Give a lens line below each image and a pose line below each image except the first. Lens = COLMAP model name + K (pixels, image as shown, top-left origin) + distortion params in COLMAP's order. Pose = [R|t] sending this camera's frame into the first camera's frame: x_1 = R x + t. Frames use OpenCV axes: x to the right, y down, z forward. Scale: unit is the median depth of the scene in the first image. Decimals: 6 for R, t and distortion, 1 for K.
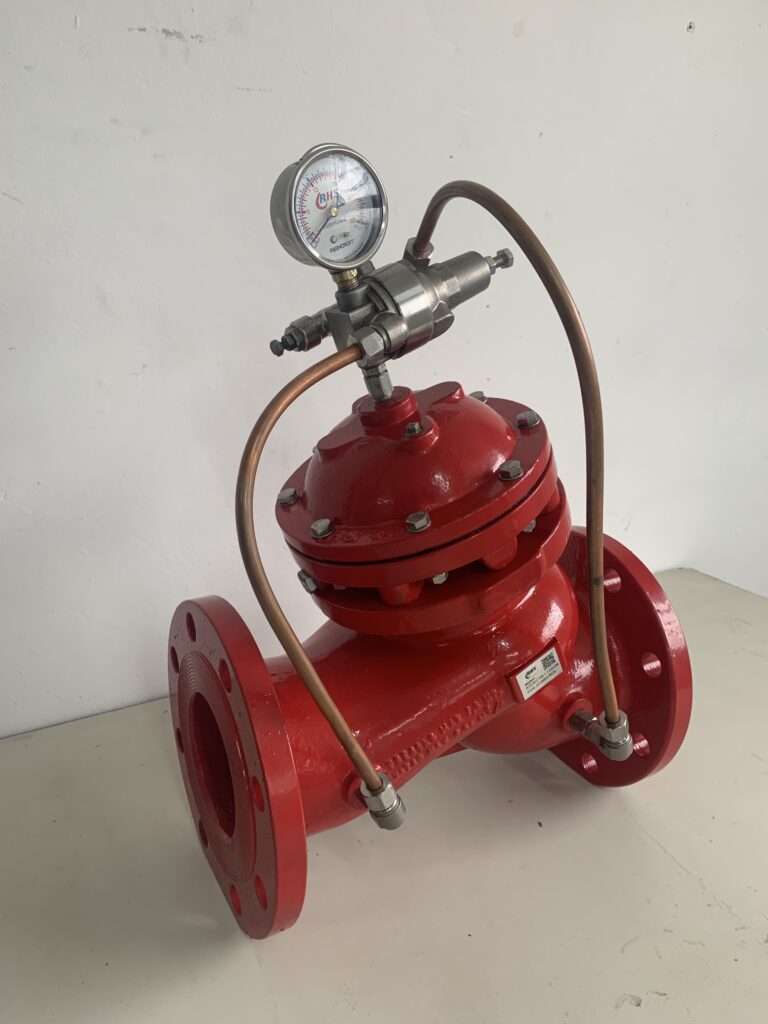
lens RADIAL K [[785.9, 0, 381.6], [0, 785.9, 511.7], [0, 0, 1]] dist [0.002220, -0.006875]
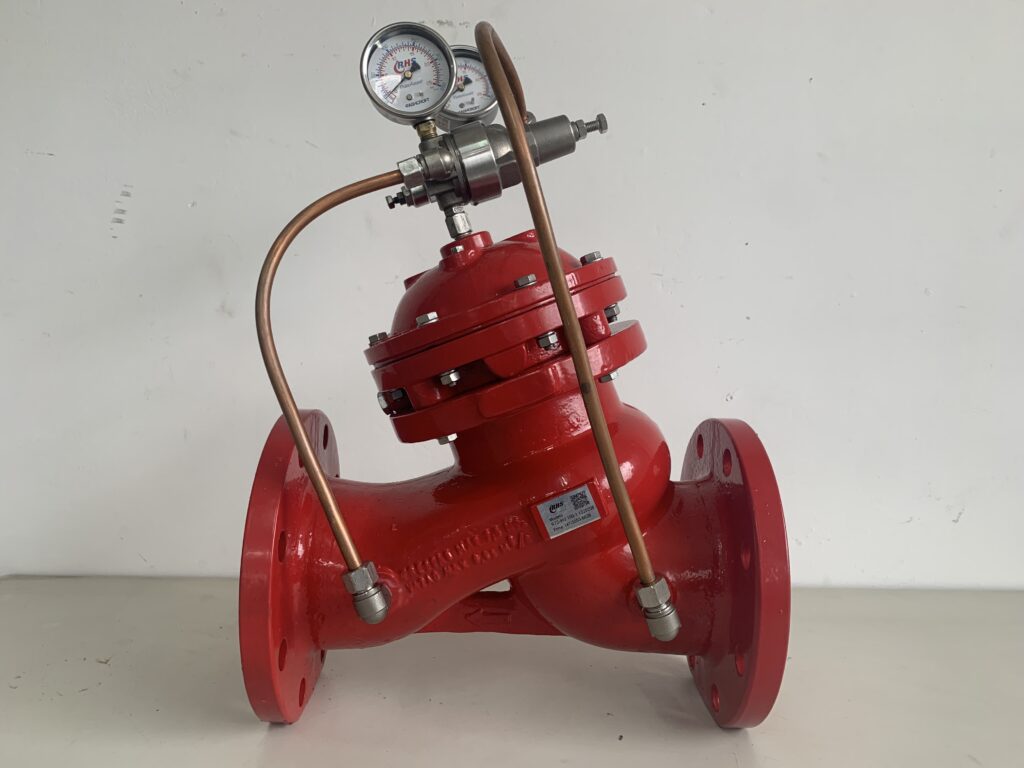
lens RADIAL K [[785.9, 0, 509.5], [0, 785.9, 381.1], [0, 0, 1]] dist [0.002220, -0.006875]
pose [[0.882927, 0.043217, -0.467517, 0.584820], [-0.159710, 0.964020, -0.212506, 0.272778], [0.441512, 0.262294, 0.858061, 0.127374]]
